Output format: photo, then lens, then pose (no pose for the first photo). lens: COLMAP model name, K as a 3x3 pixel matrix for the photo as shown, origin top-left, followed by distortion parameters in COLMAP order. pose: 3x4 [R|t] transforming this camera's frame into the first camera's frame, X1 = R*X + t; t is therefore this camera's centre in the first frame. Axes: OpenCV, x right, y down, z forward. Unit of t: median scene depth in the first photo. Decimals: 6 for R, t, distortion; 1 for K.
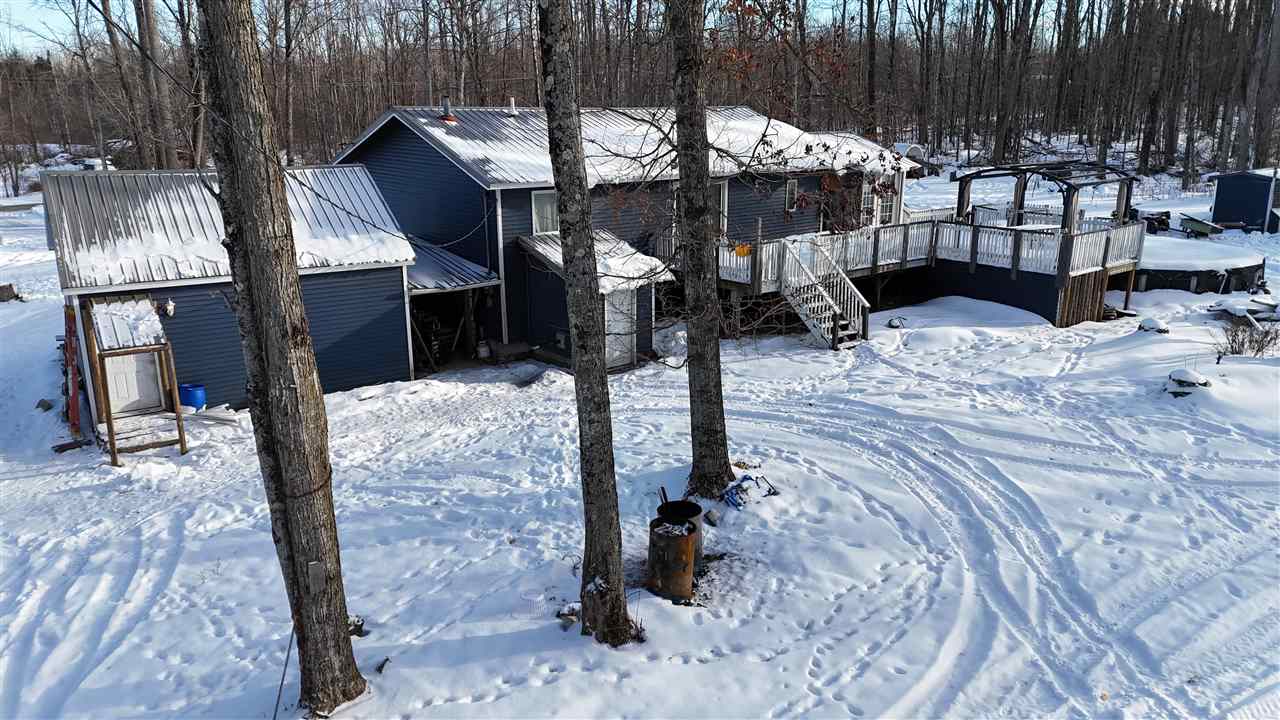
lens RADIAL K [[923.5, 0, 640.0], [0, 923.5, 360.0], [0, 0, 1]] dist [0.066567, -0.000500]
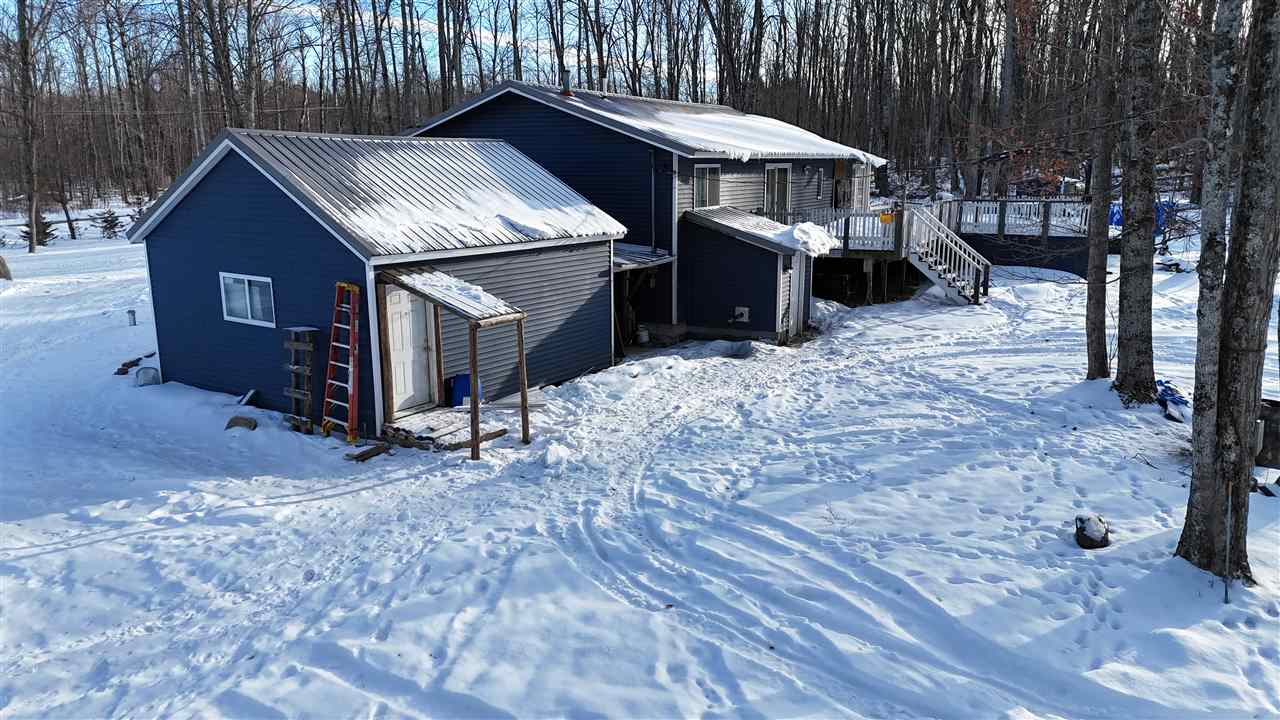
lens RADIAL K [[923.5, 0, 640.0], [0, 923.5, 360.0], [0, 0, 1]] dist [0.066567, -0.000500]
pose [[0.923067, -0.079791, 0.376272, -0.576292], [0.101202, 0.994161, -0.037448, 0.054937], [-0.371086, 0.072646, 0.925752, 0.138496]]
